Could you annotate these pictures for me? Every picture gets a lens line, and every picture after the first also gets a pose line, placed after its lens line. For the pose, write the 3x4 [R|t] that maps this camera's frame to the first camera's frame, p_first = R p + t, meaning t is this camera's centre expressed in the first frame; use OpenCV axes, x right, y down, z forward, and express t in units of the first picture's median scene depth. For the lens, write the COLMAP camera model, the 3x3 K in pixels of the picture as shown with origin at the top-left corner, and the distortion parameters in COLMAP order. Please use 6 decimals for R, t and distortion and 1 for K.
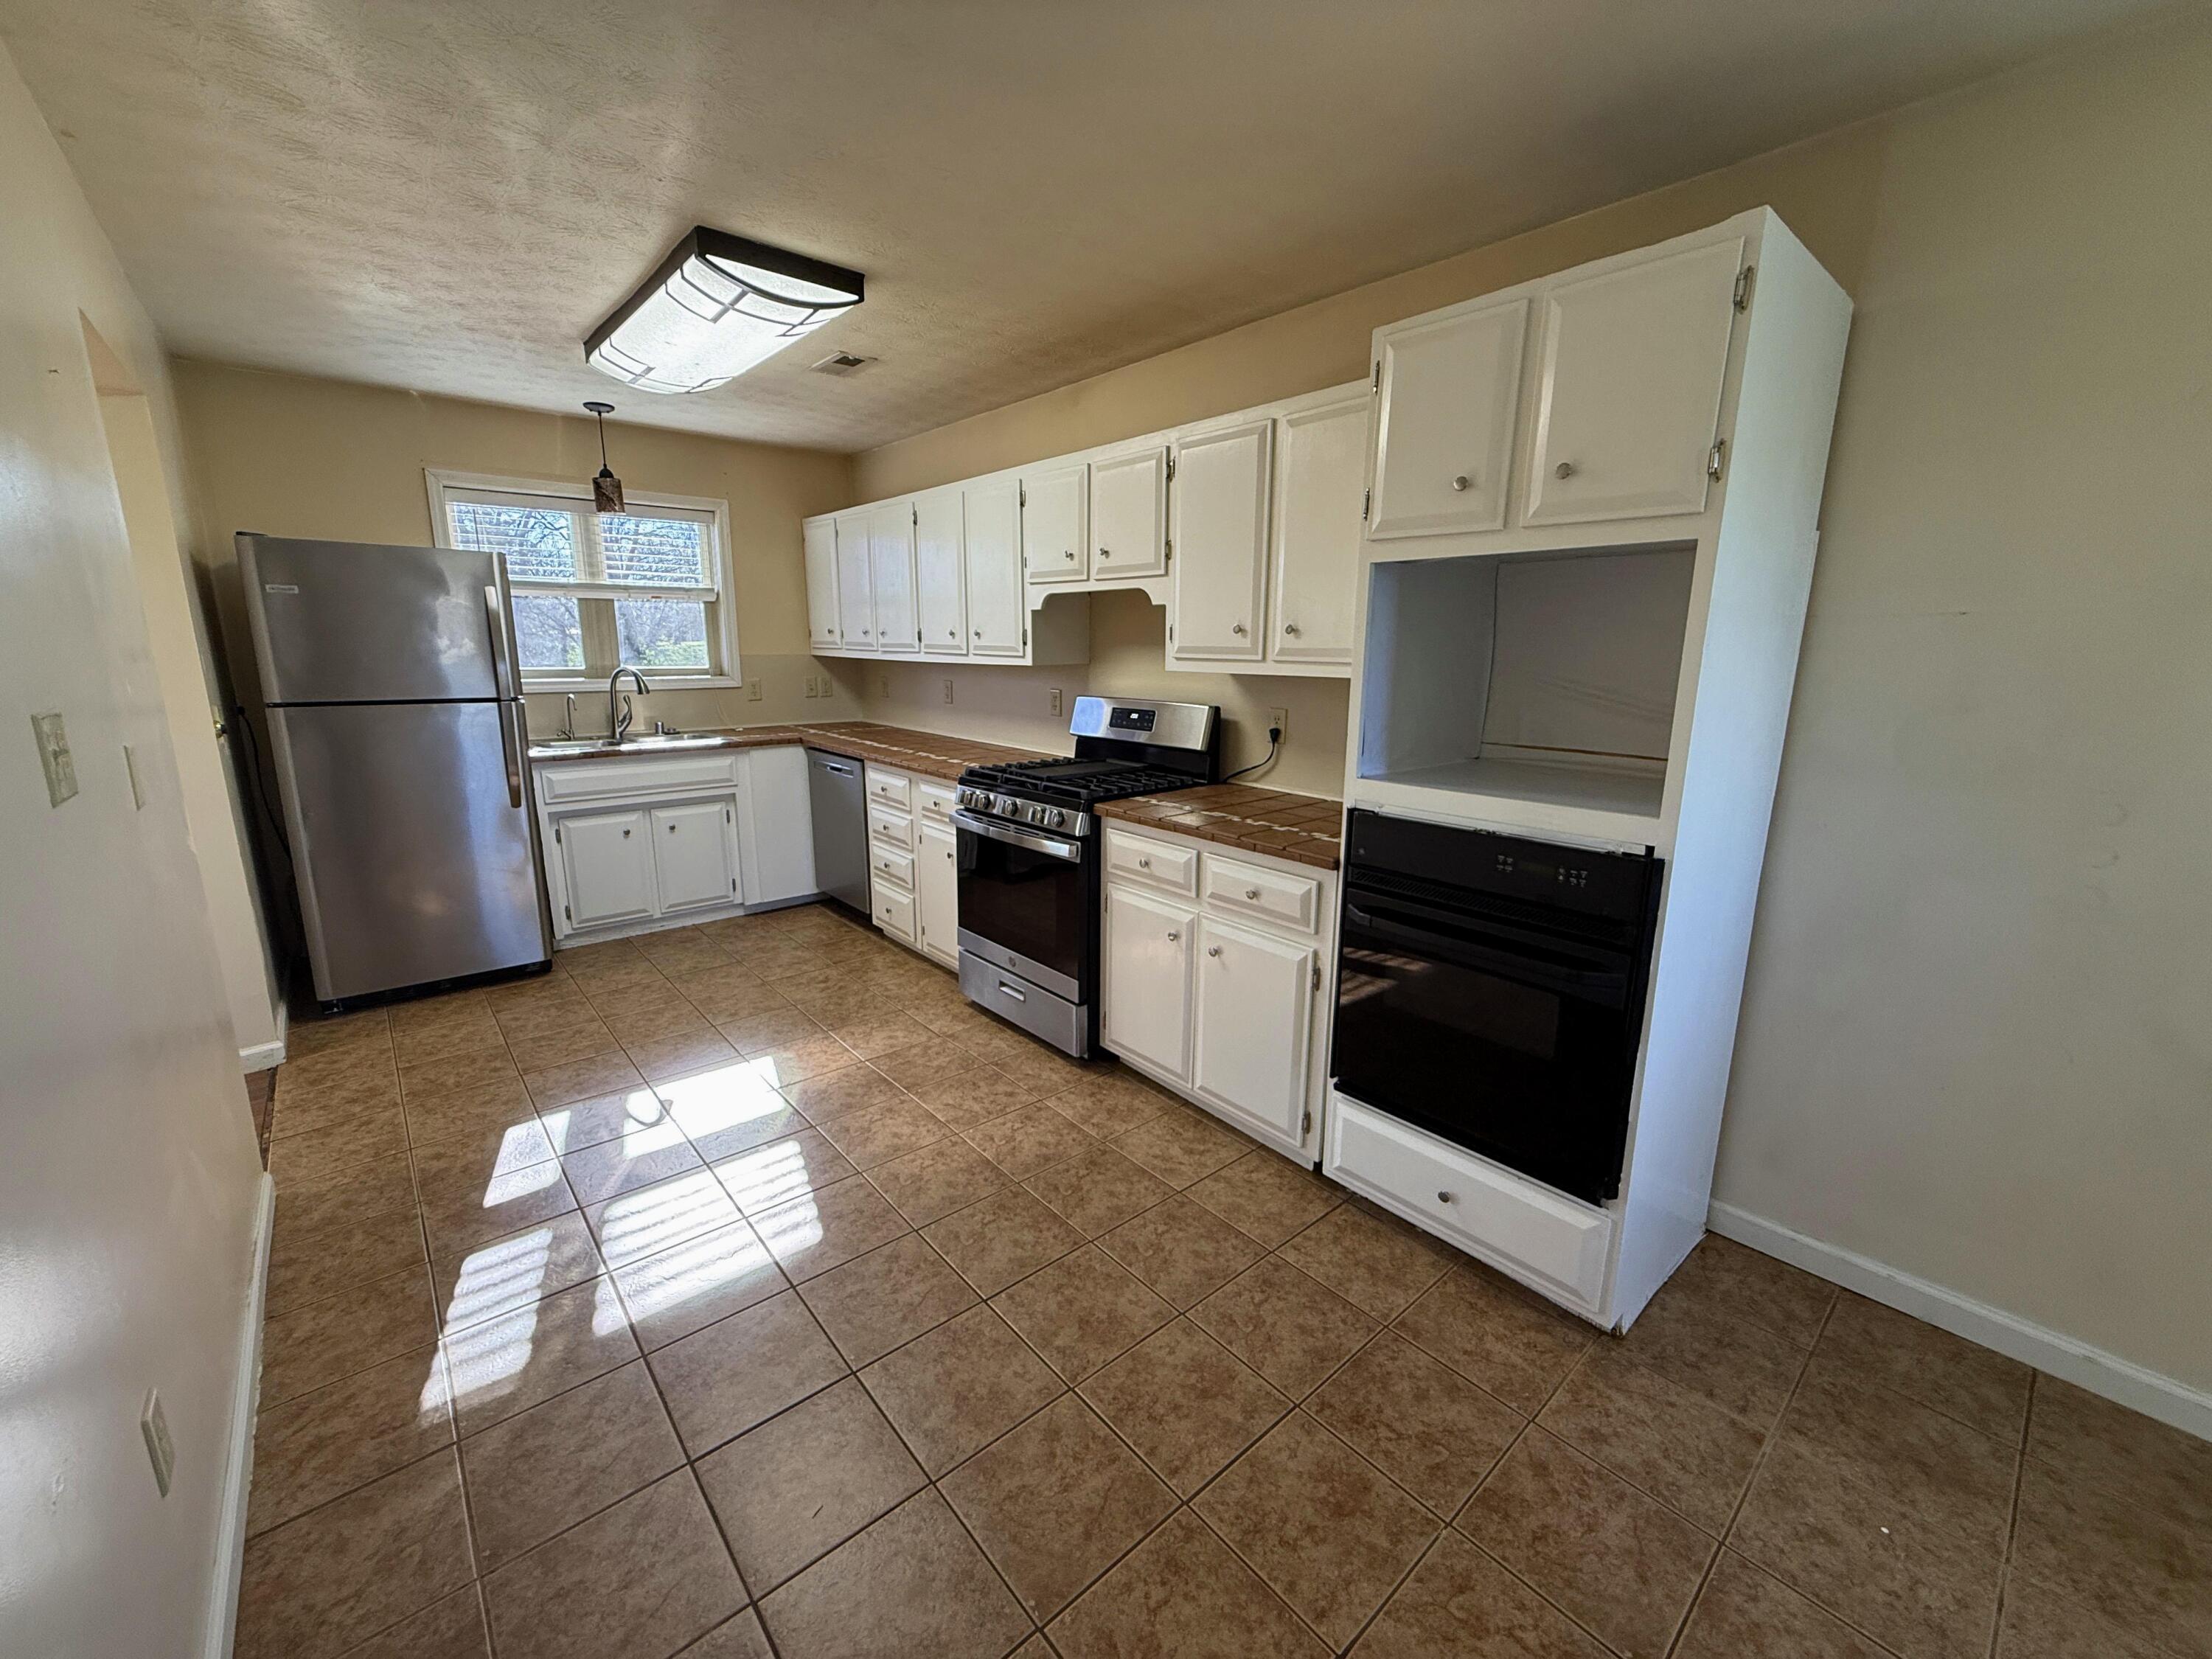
lens RADIAL K [[893.4, 0, 1106.0], [0, 893.4, 829.5], [0, 0, 1]] dist [-0.002568, -0.000215]
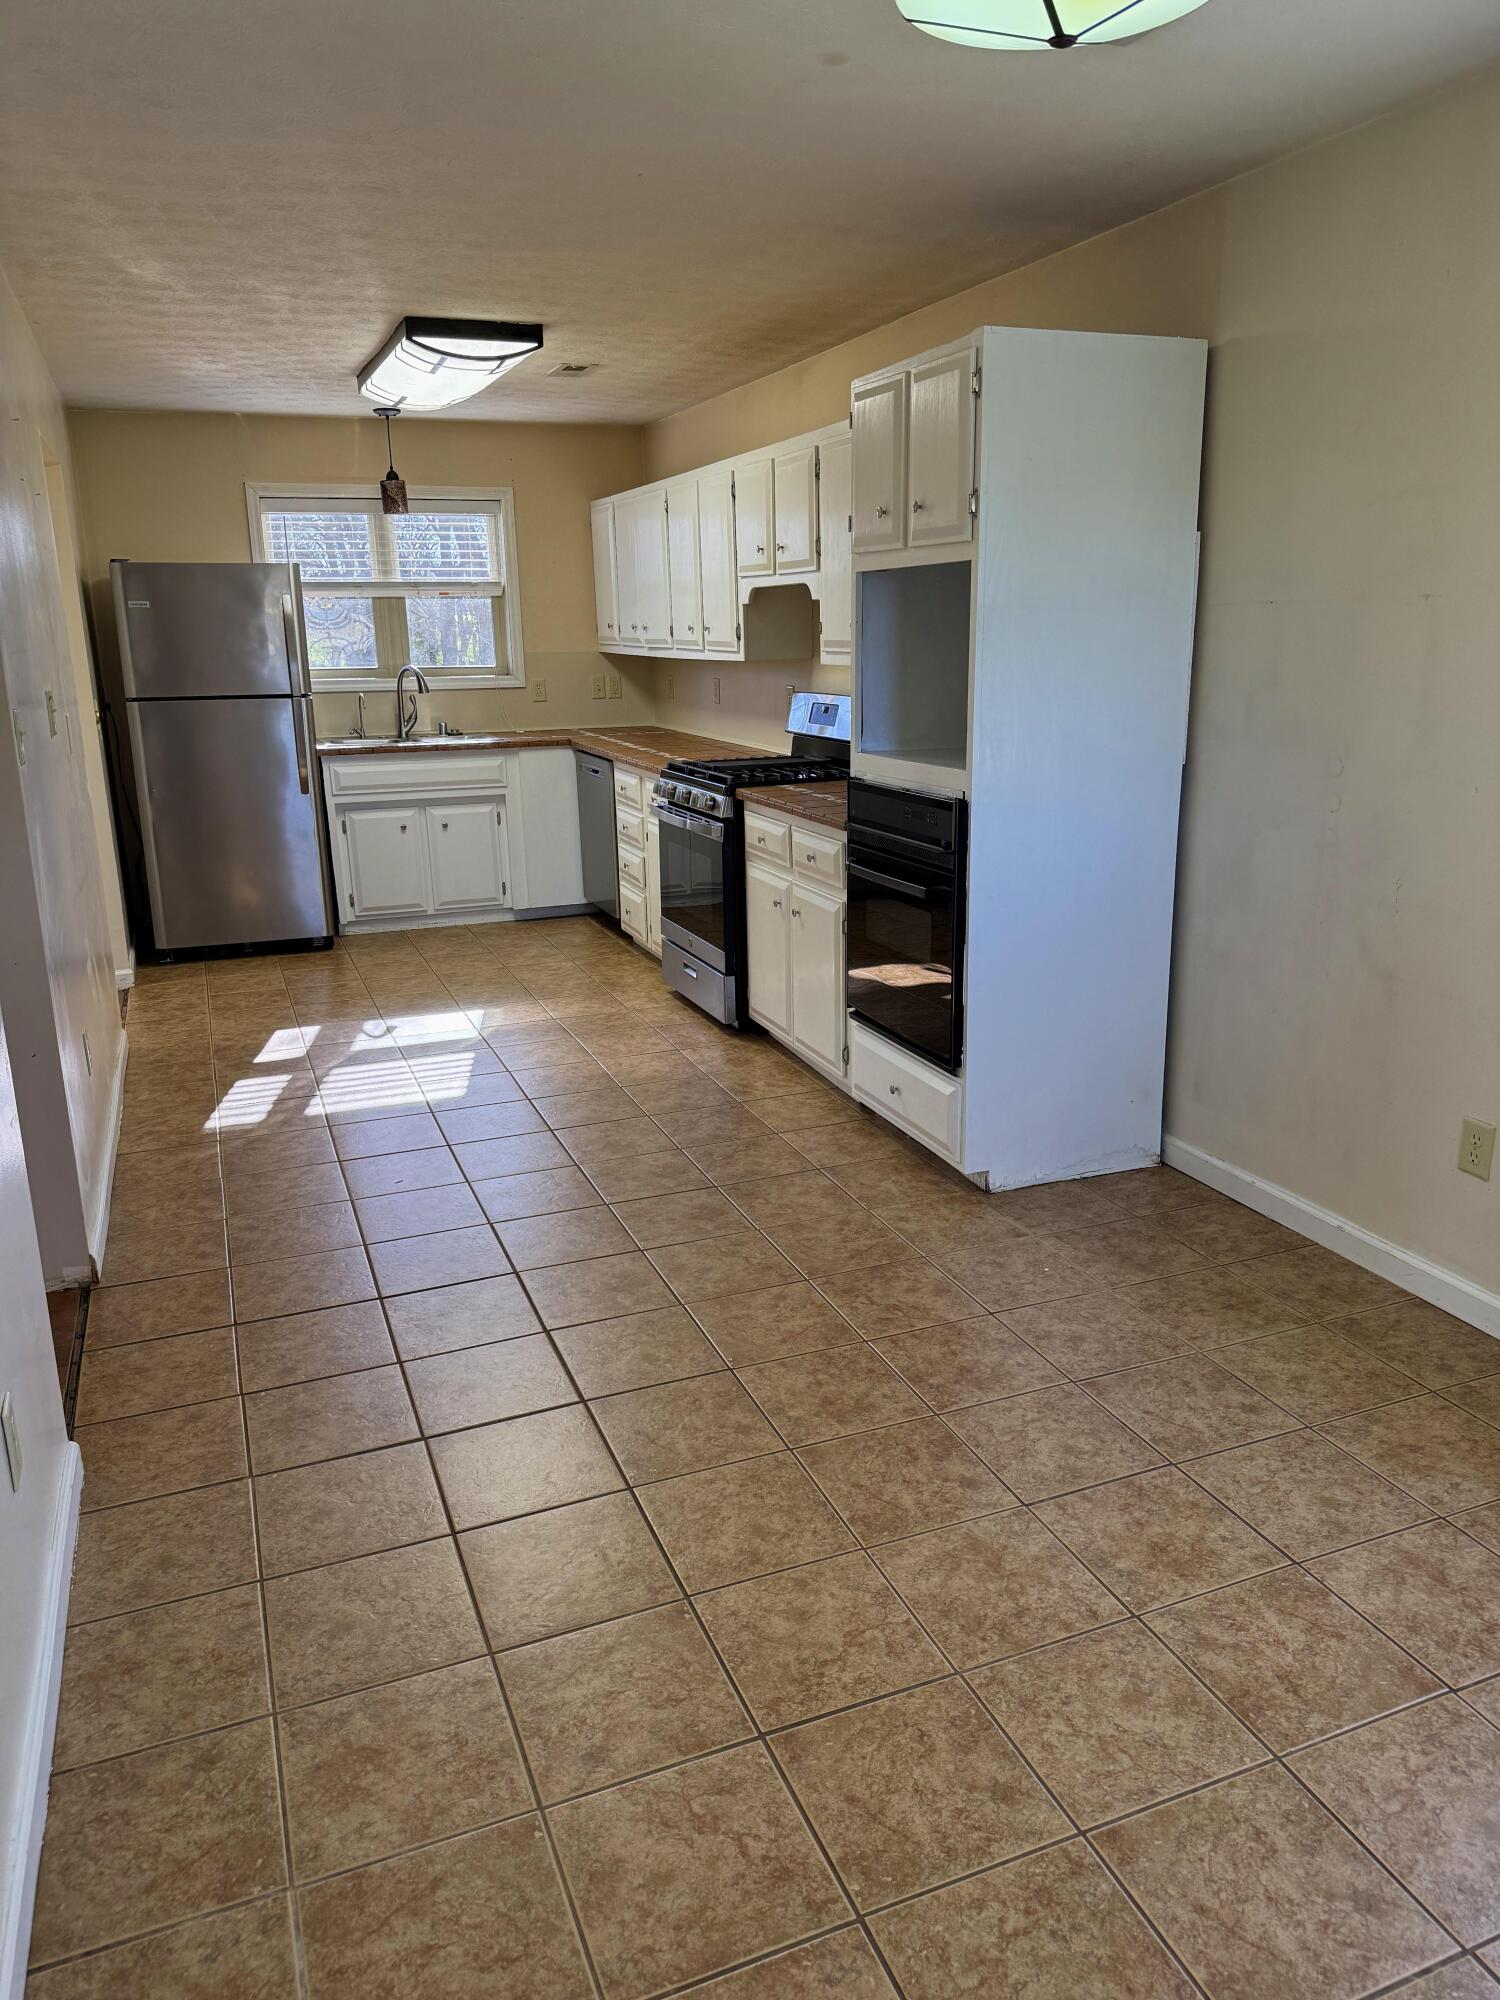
lens RADIAL K [[1412.2, 0, 750.0], [0, 1412.2, 1000.0], [0, 0, 1]] dist [0.146227, -0.294697]
pose [[0.943492, 0.062317, -0.325484, 0.503999], [-0.044933, 0.997146, 0.060665, 0.107231], [0.328335, -0.042612, 0.943600, -0.564209]]
